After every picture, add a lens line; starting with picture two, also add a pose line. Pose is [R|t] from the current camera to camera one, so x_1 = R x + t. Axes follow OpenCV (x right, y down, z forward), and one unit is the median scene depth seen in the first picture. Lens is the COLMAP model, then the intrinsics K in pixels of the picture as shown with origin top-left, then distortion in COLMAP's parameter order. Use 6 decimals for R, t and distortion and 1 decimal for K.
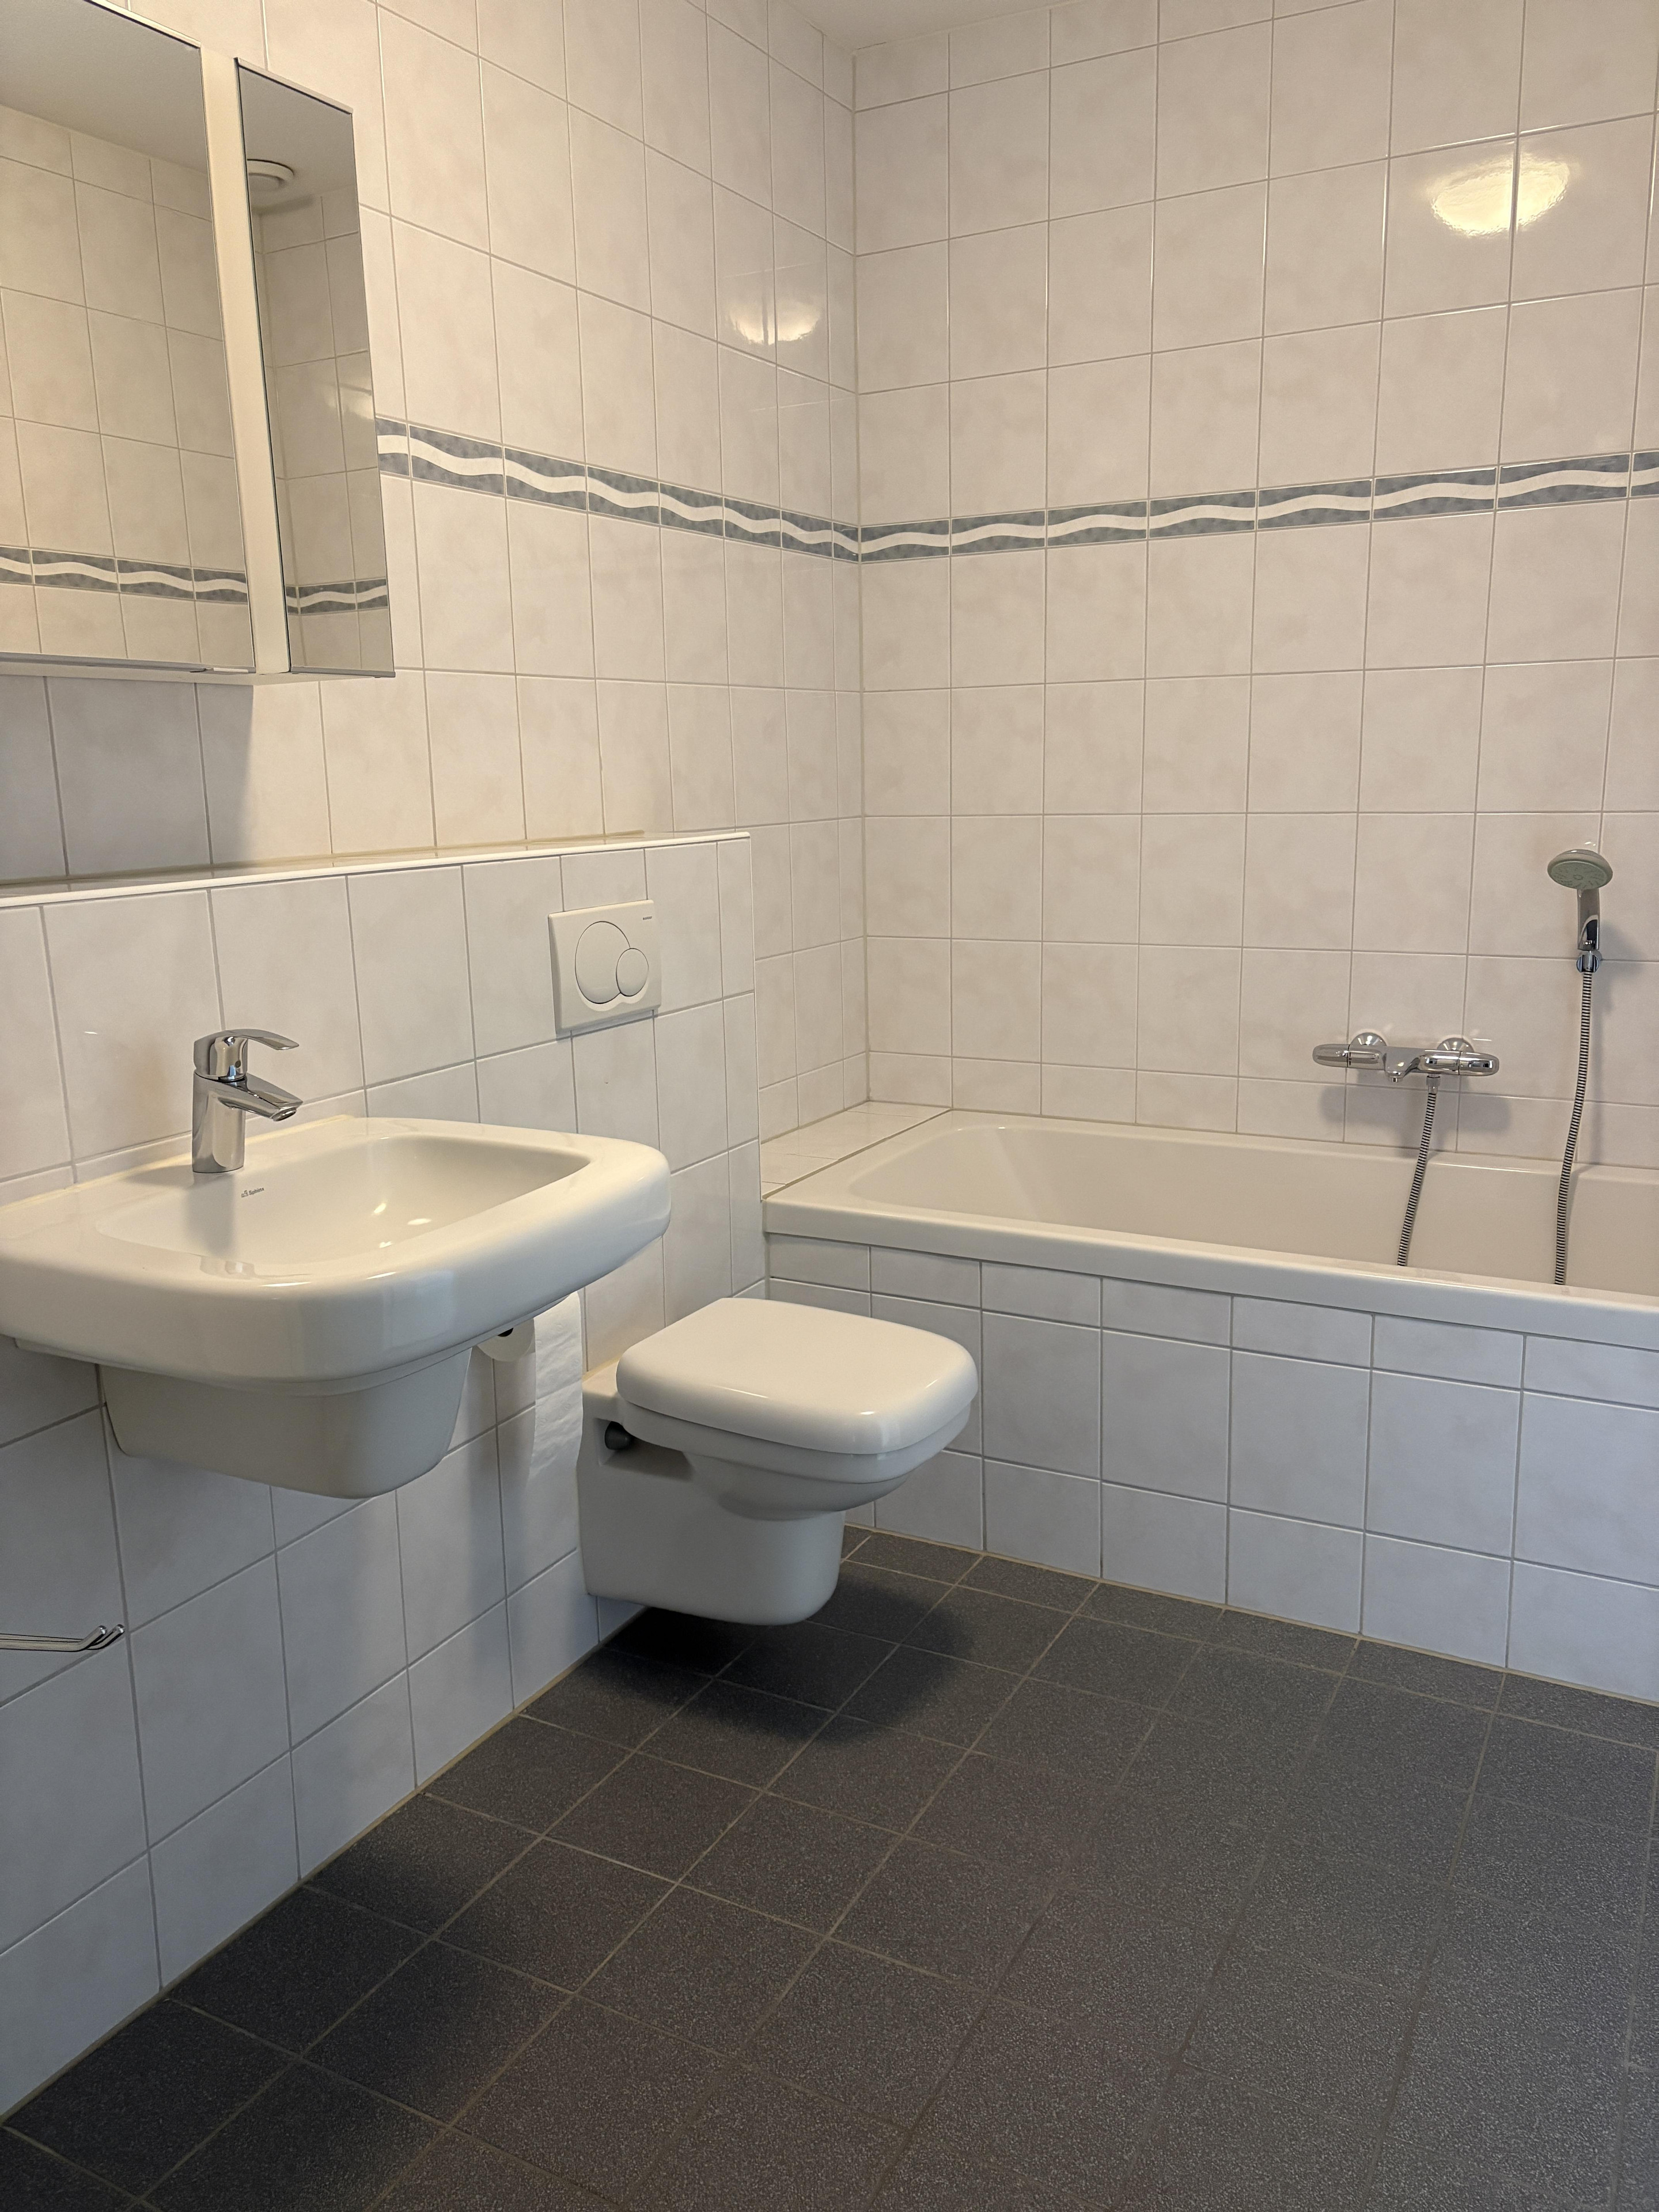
lens RADIAL K [[1666.5, 0, 826.0], [0, 1666.5, 1105.5], [0, 0, 1]] dist [0.059689, -0.055035]
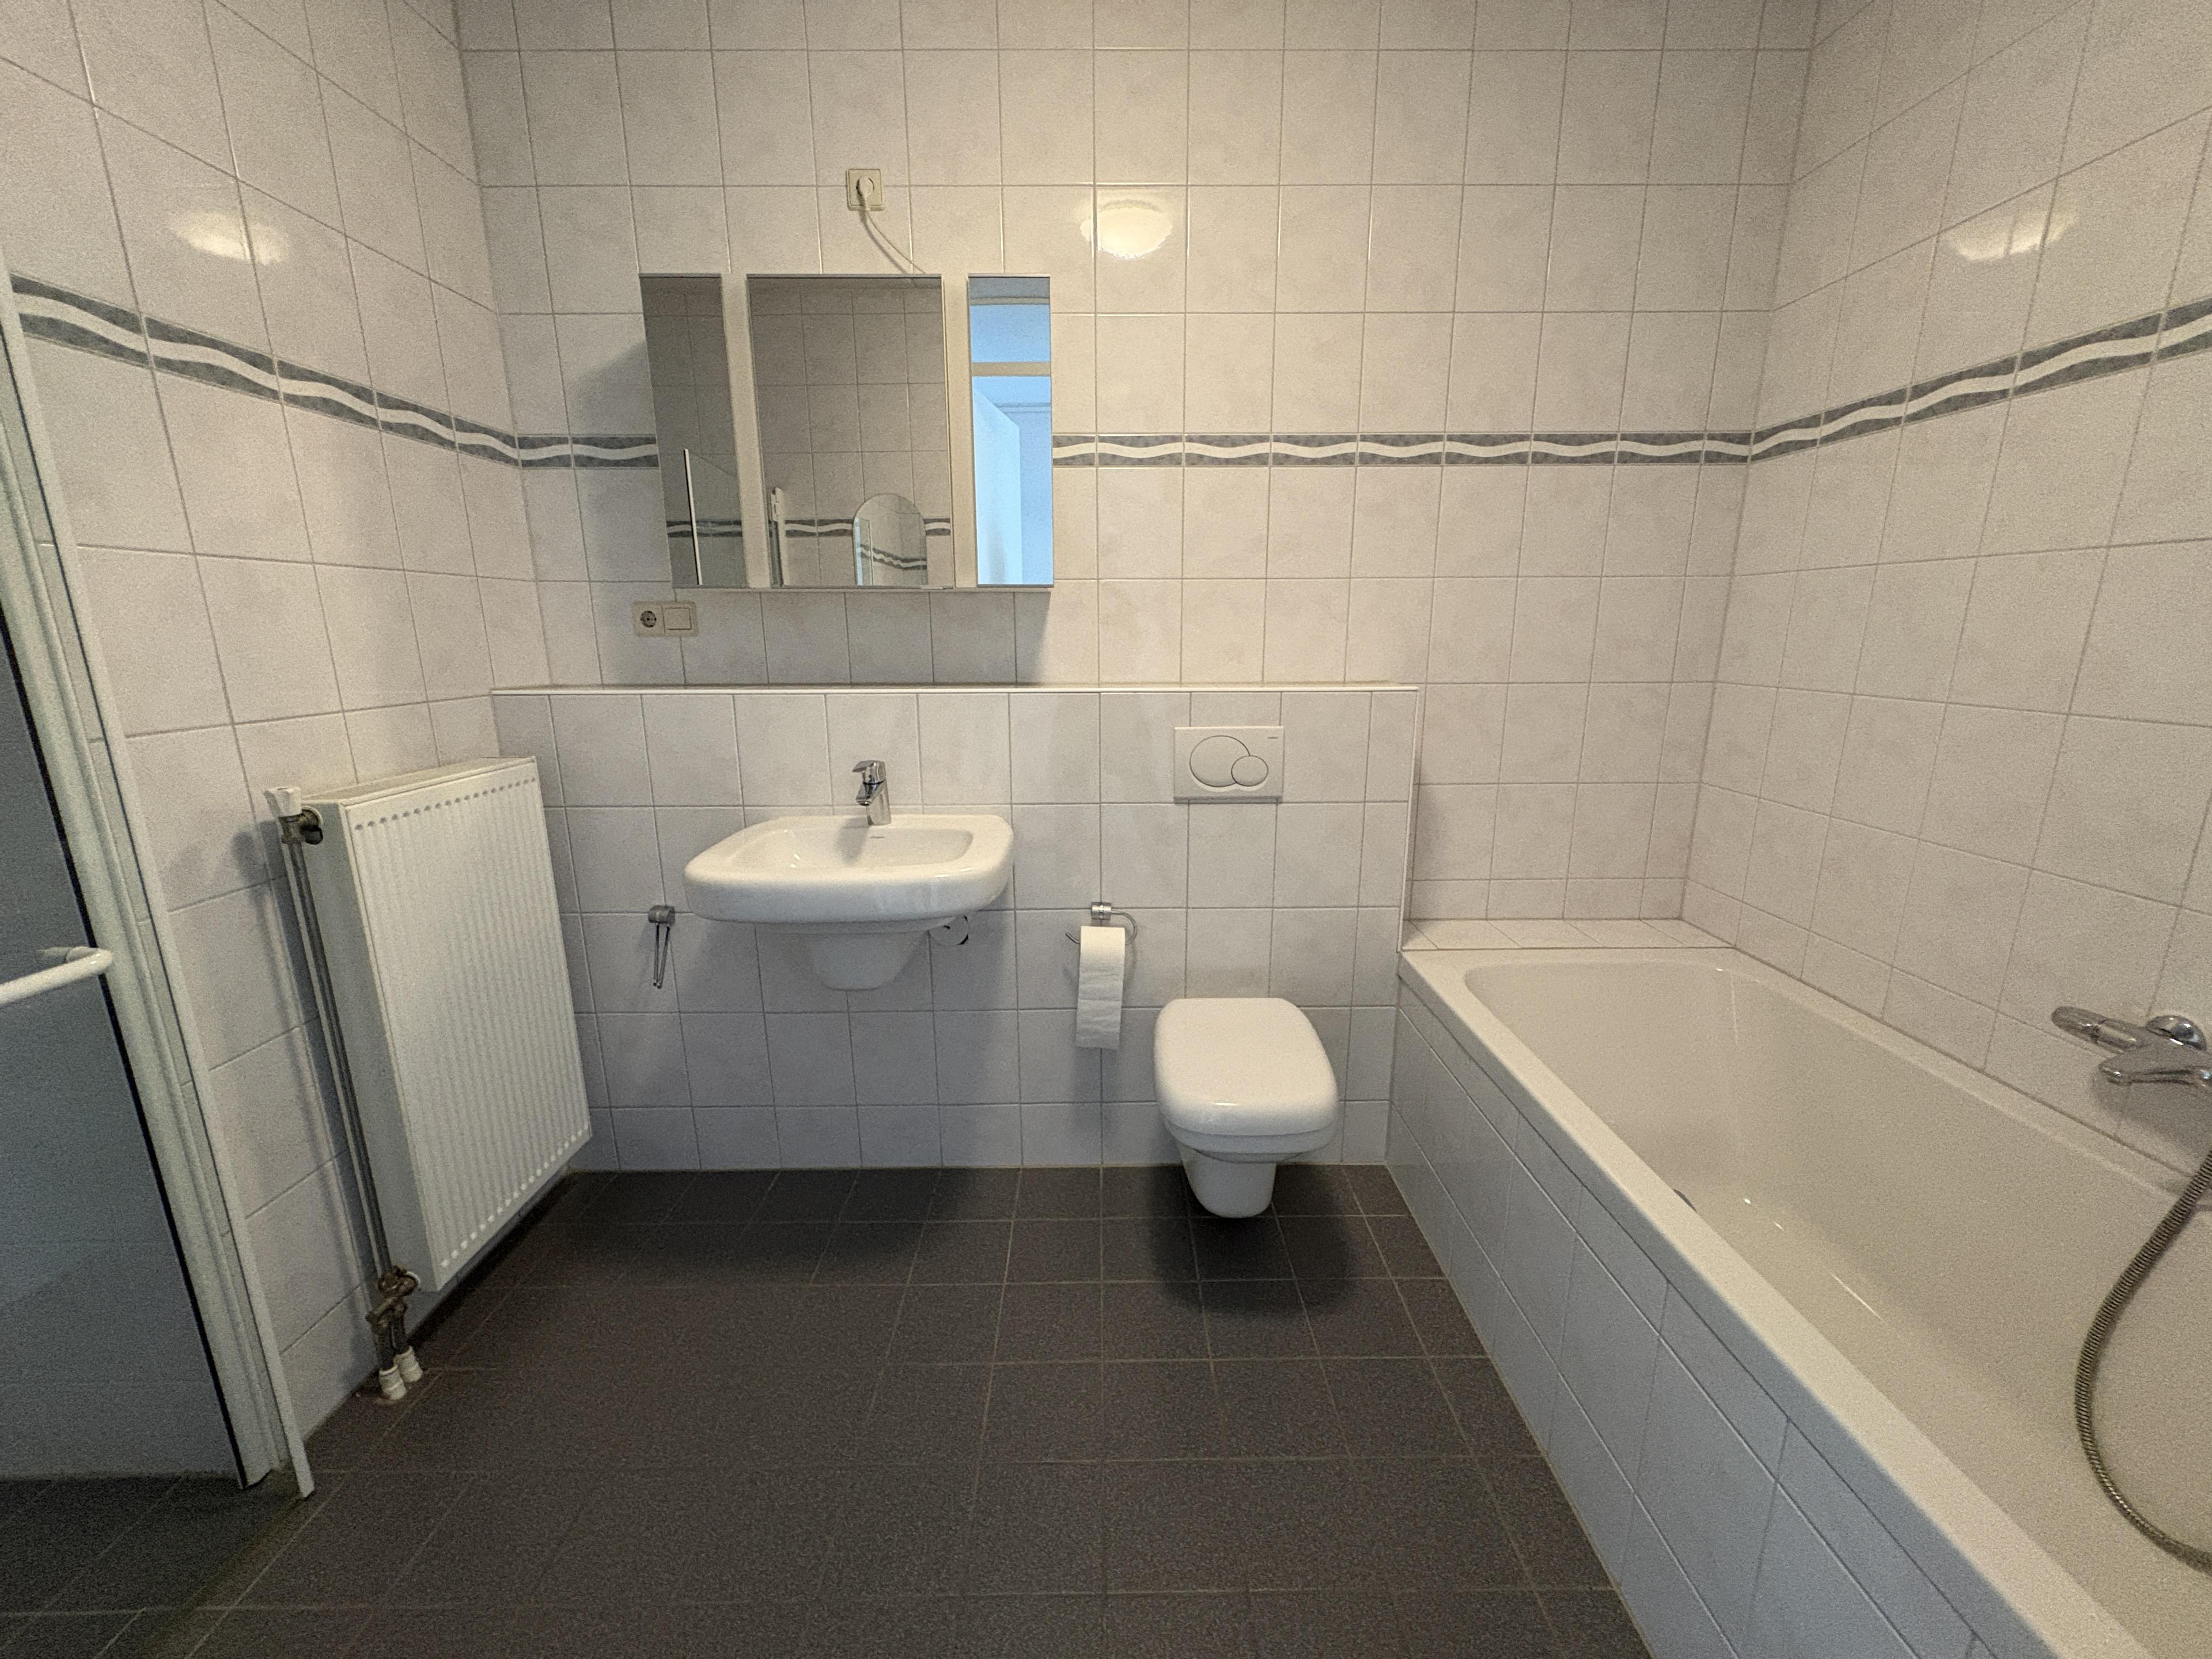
lens RADIAL K [[877.5, 0, 1111.6], [0, 877.5, 830.3], [0, 0, 1]] dist [-0.000282, -0.000169]
pose [[0.487103, 0.215590, -0.846316, 0.509224], [-0.184376, 0.972596, 0.141640, -0.116005], [0.853660, 0.087047, 0.513504, 0.470788]]
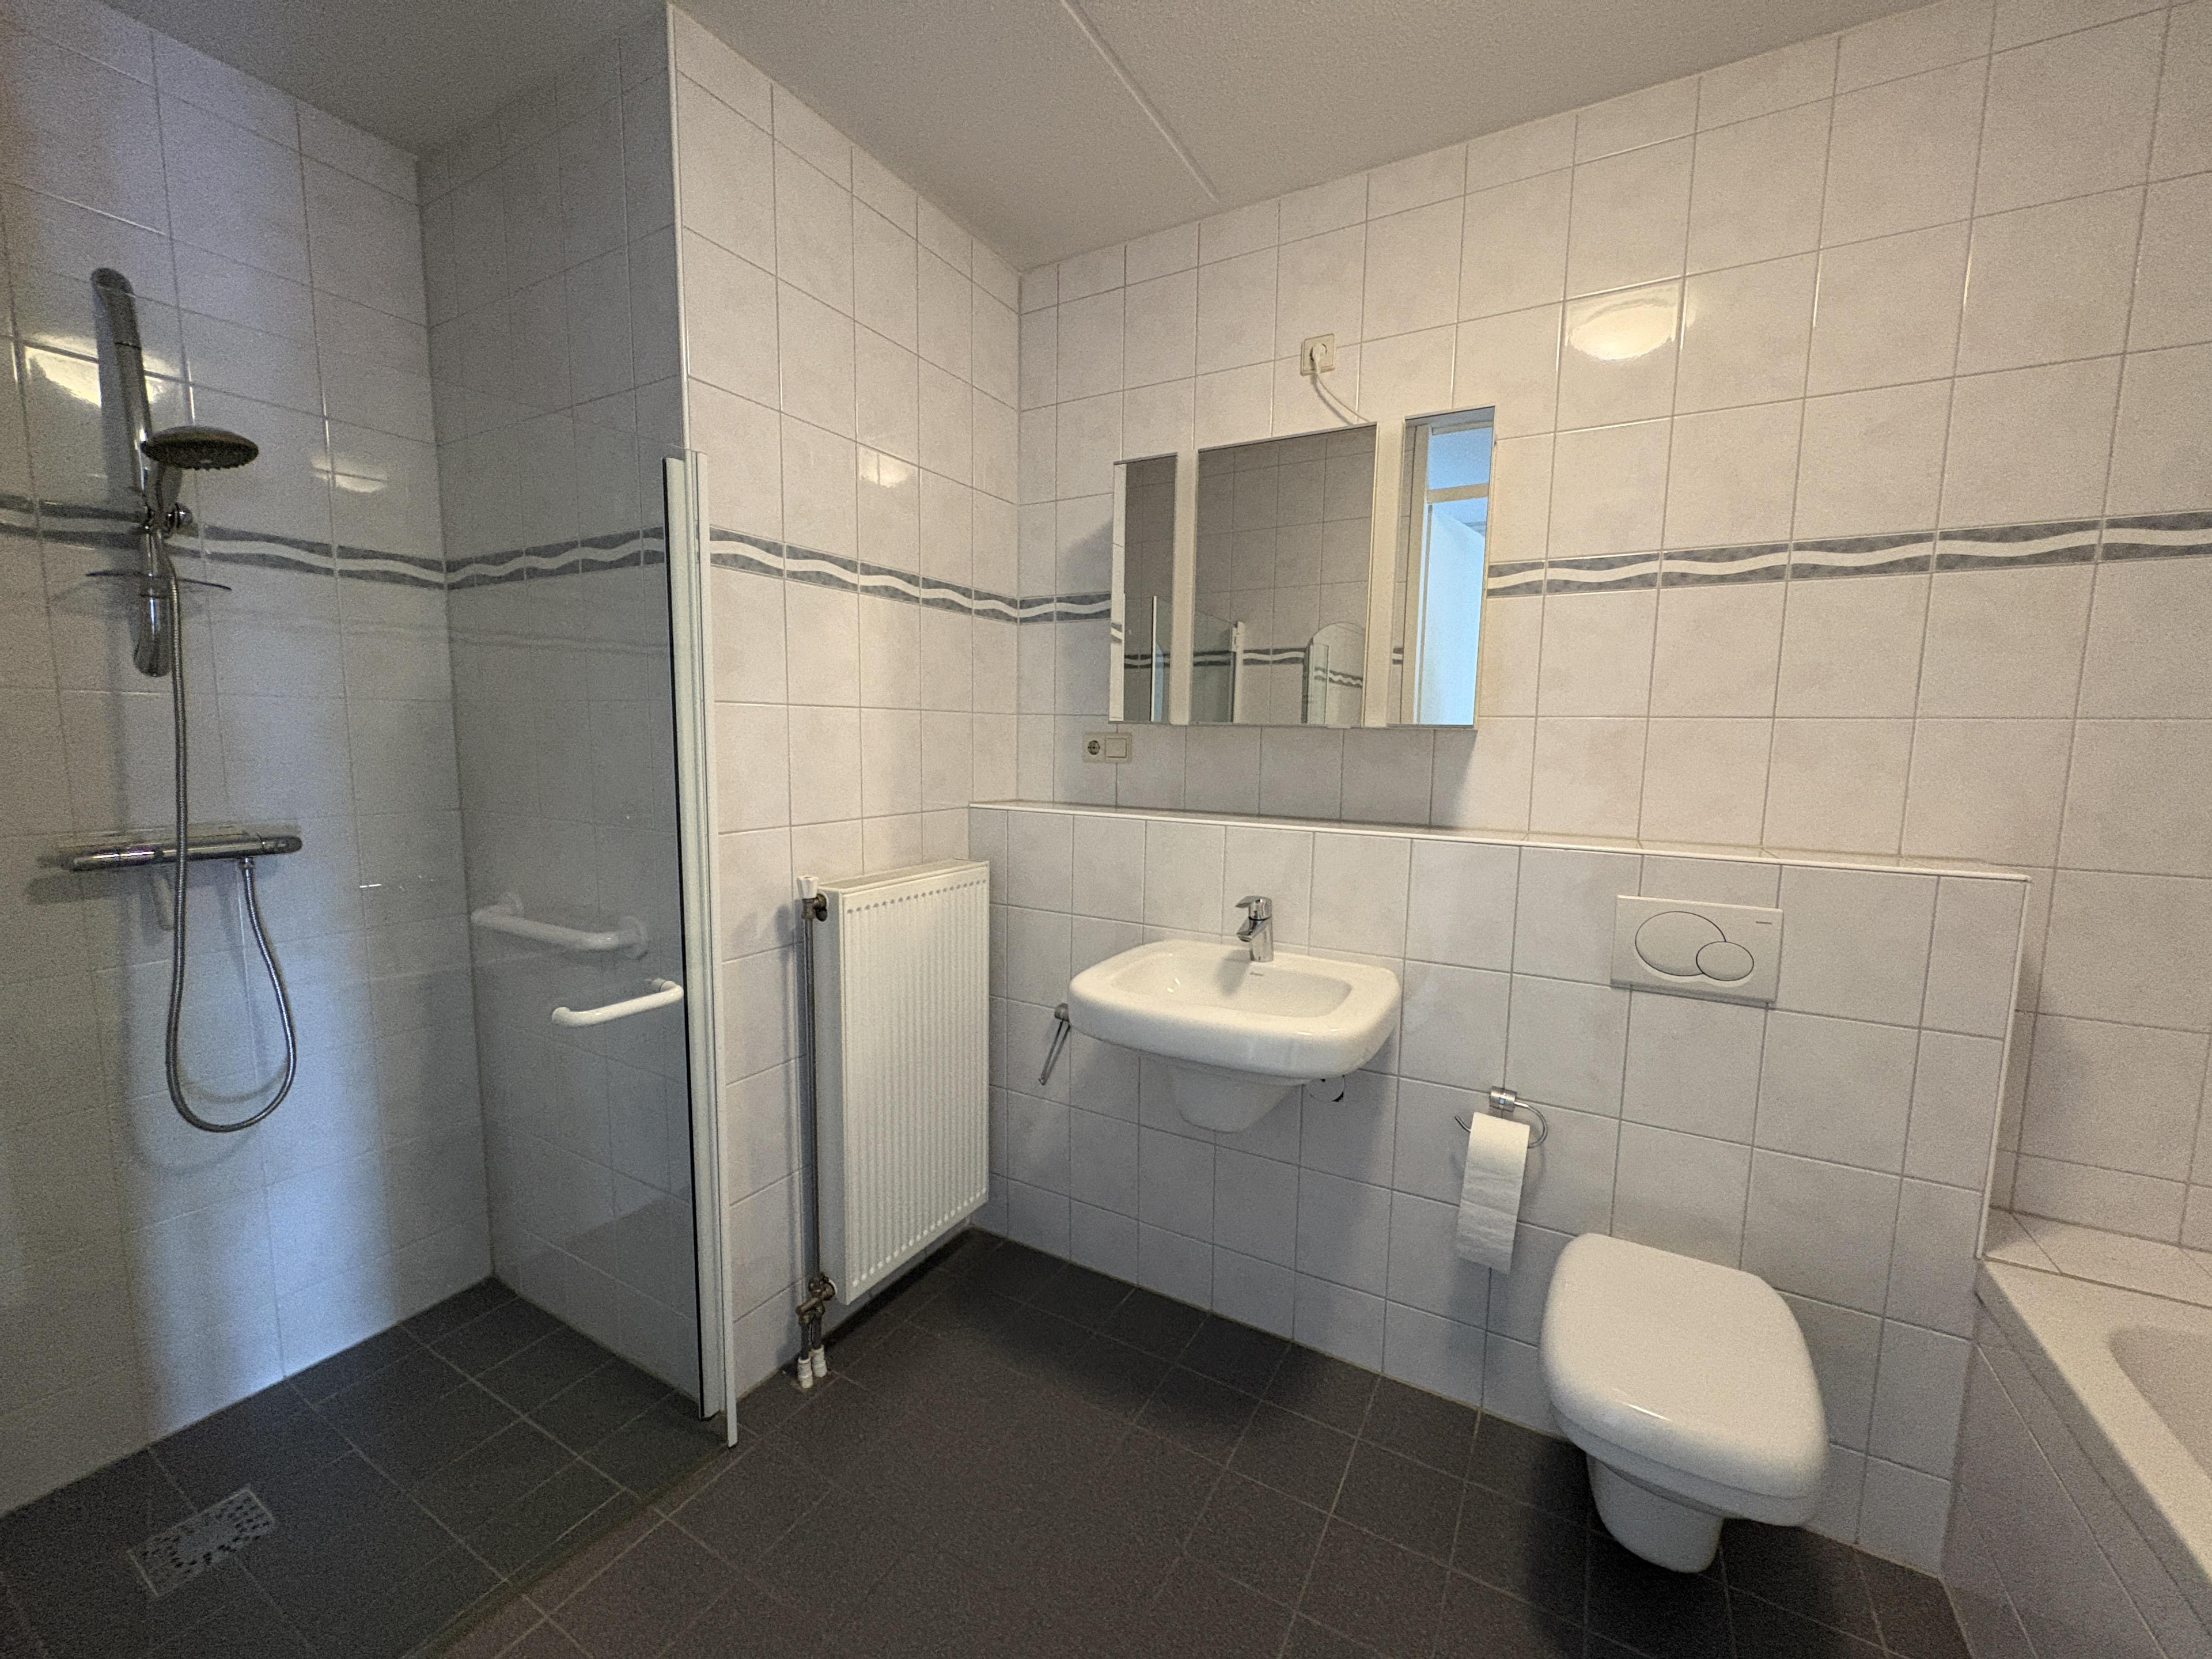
lens RADIAL K [[877.5, 0, 1107.2], [0, 877.5, 831.6], [0, 0, 1]] dist [-0.000282, -0.000169]
pose [[-0.019111, 0.131572, -0.991122, 0.493969], [-0.219948, 0.966466, 0.132540, -0.153264], [0.975324, 0.220528, 0.010469, 0.530852]]
